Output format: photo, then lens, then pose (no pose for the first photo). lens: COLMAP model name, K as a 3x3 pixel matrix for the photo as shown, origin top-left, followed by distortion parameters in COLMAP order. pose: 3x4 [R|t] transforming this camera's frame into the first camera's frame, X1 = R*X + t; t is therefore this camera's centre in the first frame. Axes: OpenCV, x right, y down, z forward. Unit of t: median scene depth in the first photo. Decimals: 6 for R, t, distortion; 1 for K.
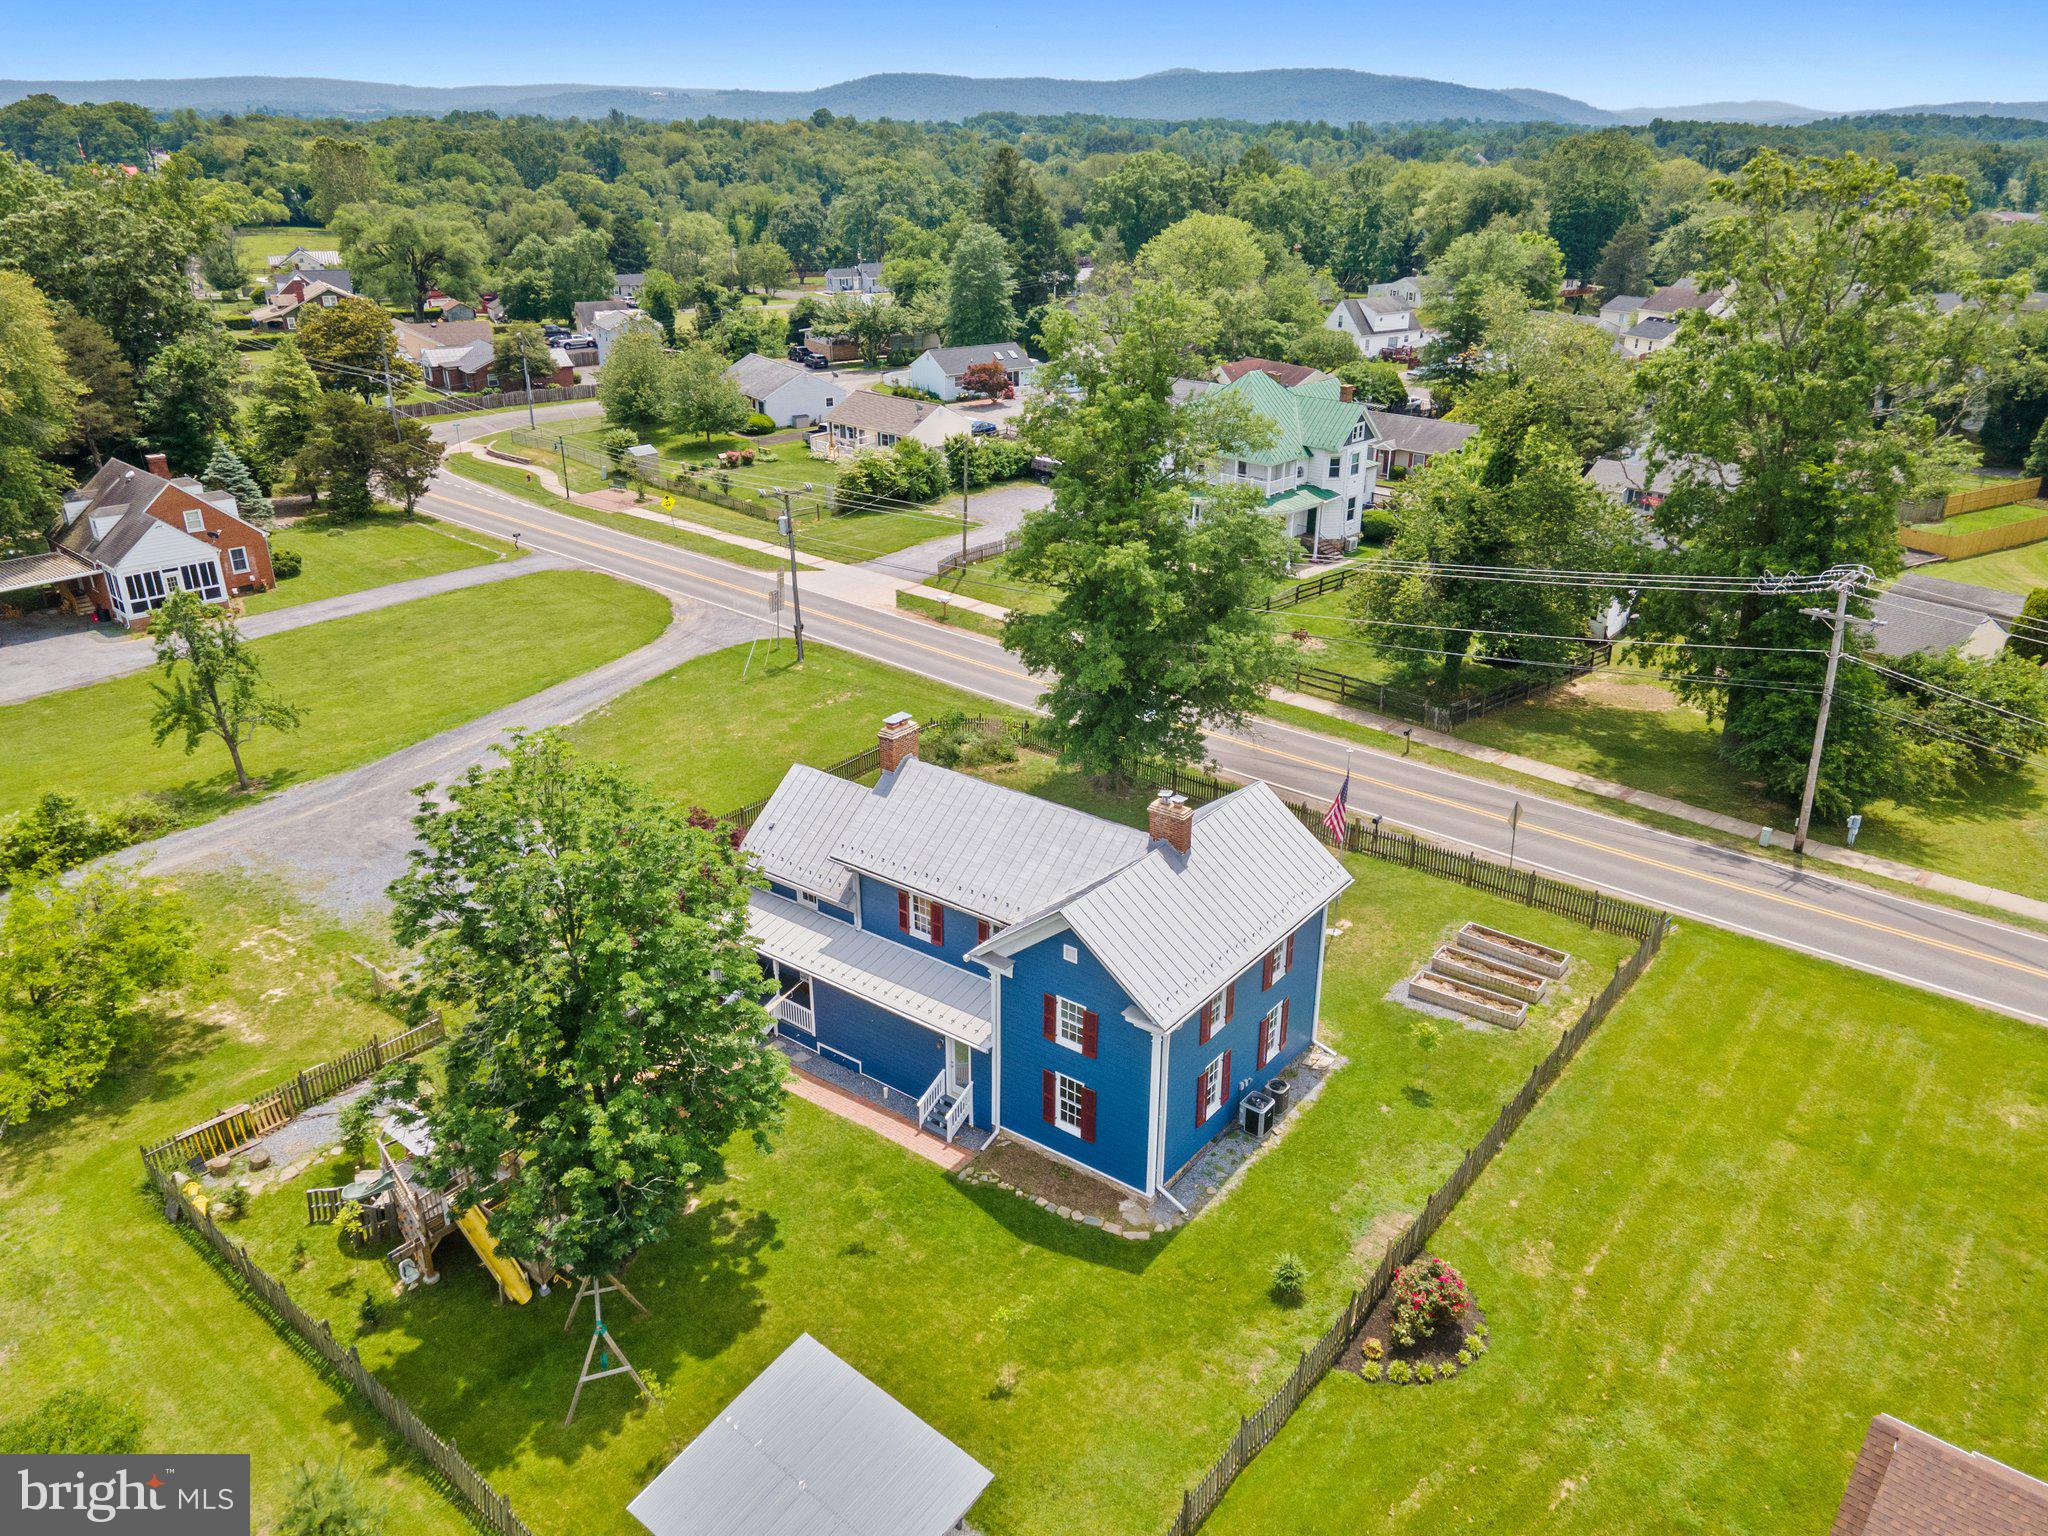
lens RADIAL K [[1542.7, 0, 1024.0], [0, 1542.7, 768.0], [0, 0, 1]] dist [0.018937, 0.063775]
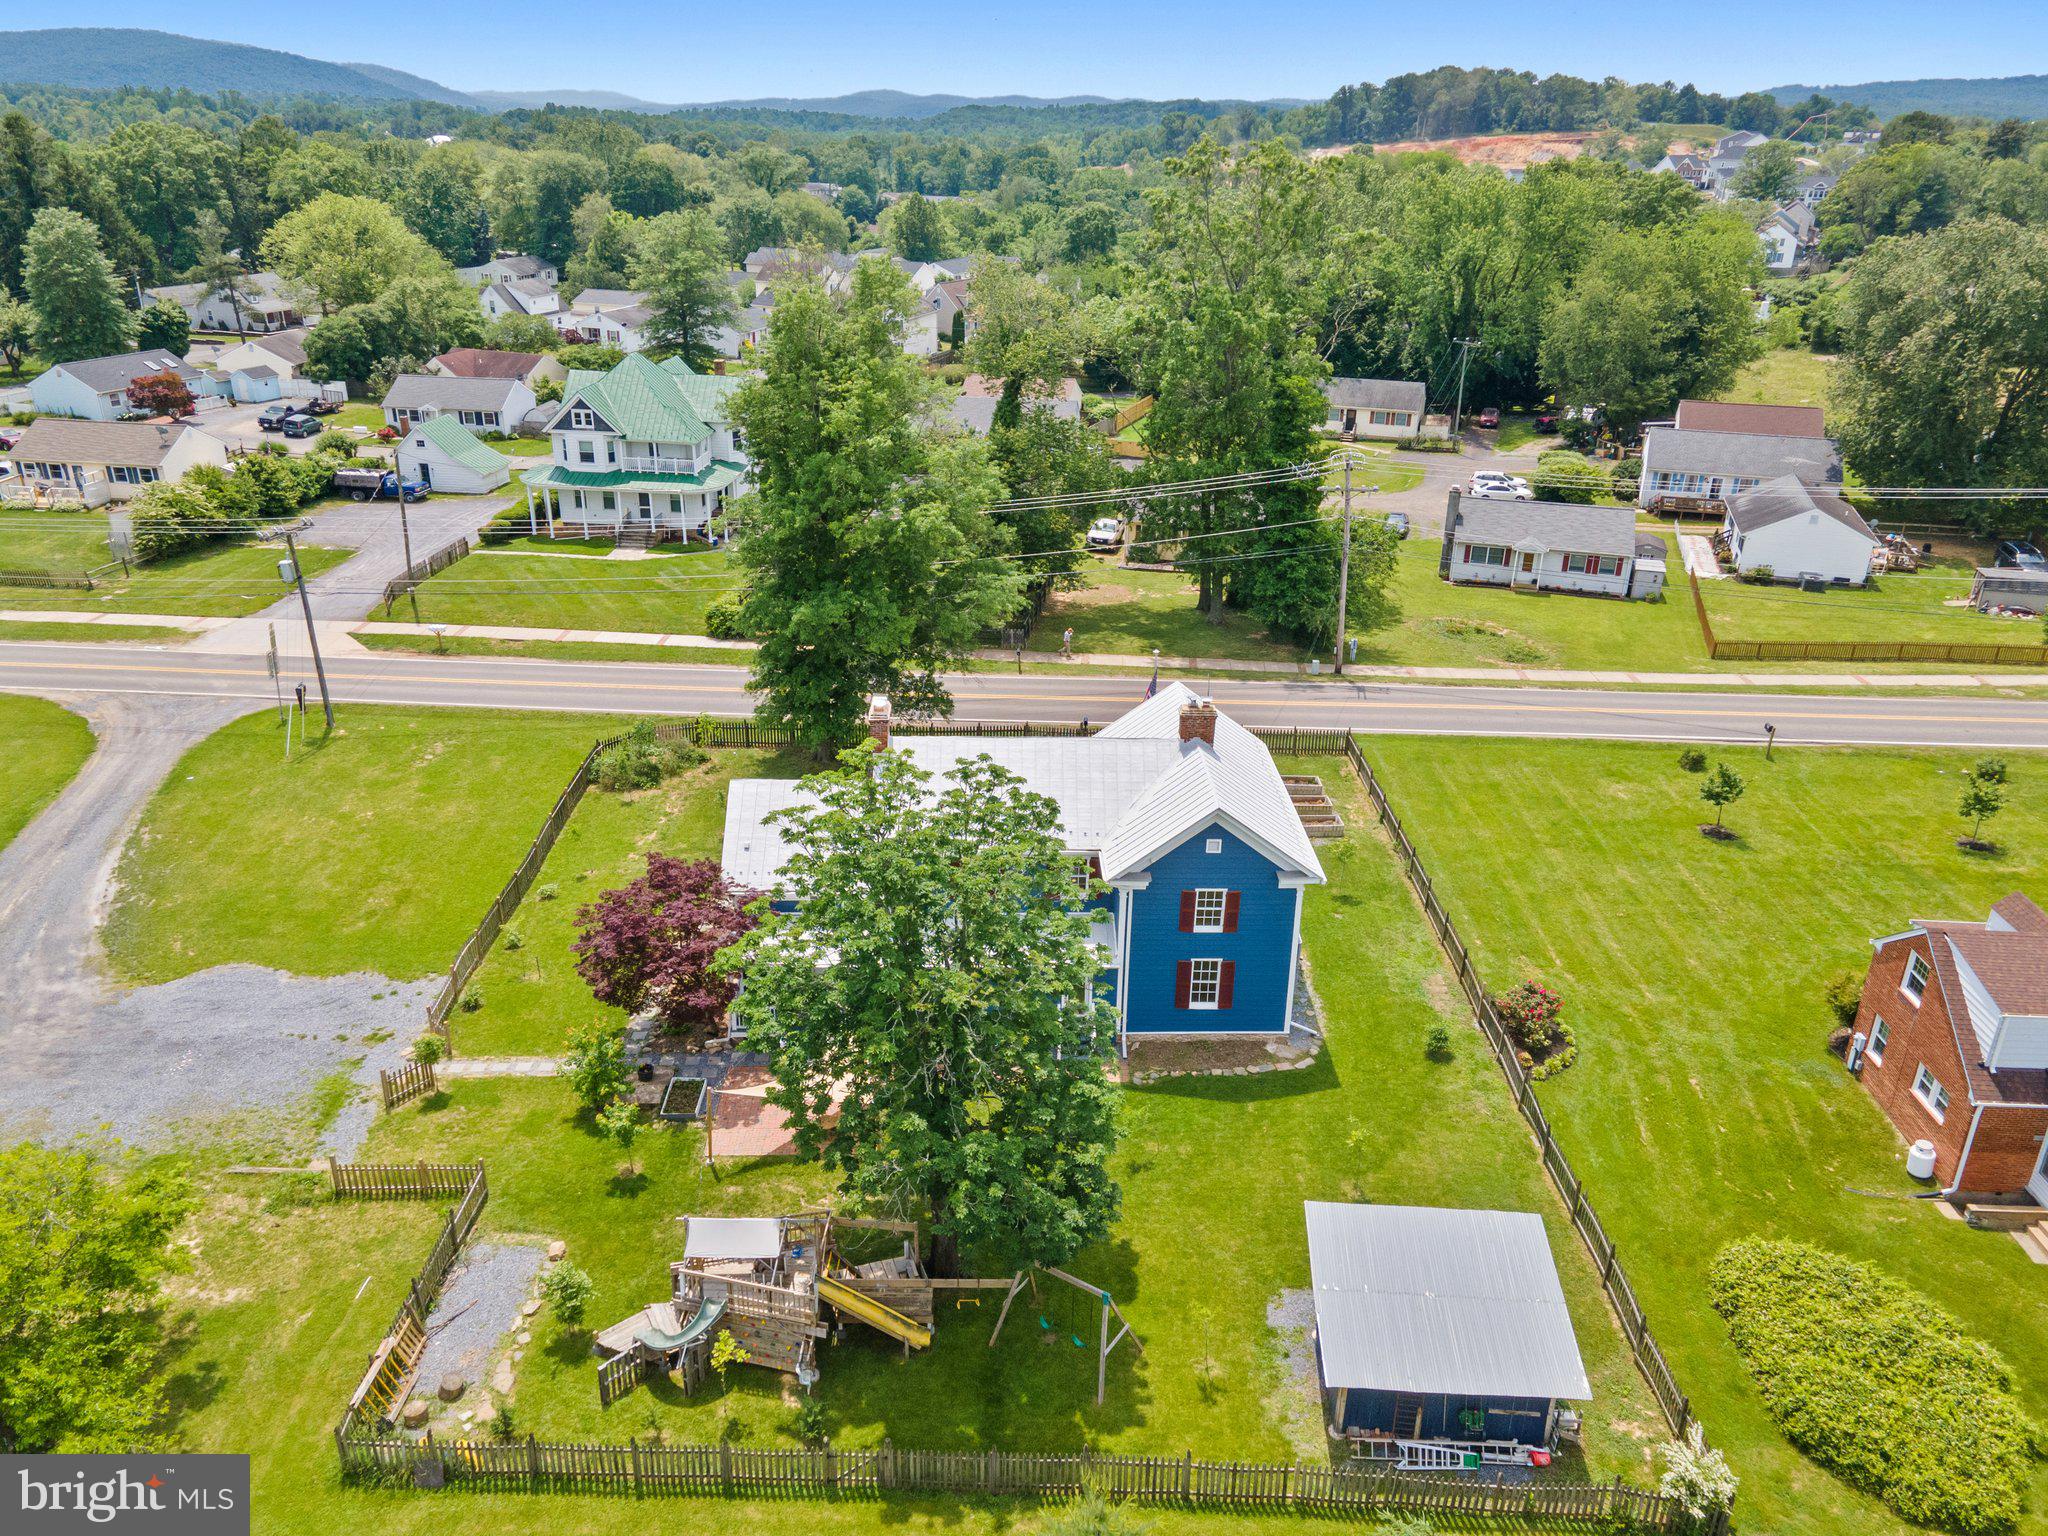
lens RADIAL K [[1542.7, 0, 1024.0], [0, 1542.7, 768.0], [0, 0, 1]] dist [0.018937, 0.063775]
pose [[0.772402, -0.239655, 0.588184, -0.657156], [0.233606, 0.968360, 0.087786, -0.059594], [-0.590613, 0.069598, 0.803948, 0.156069]]
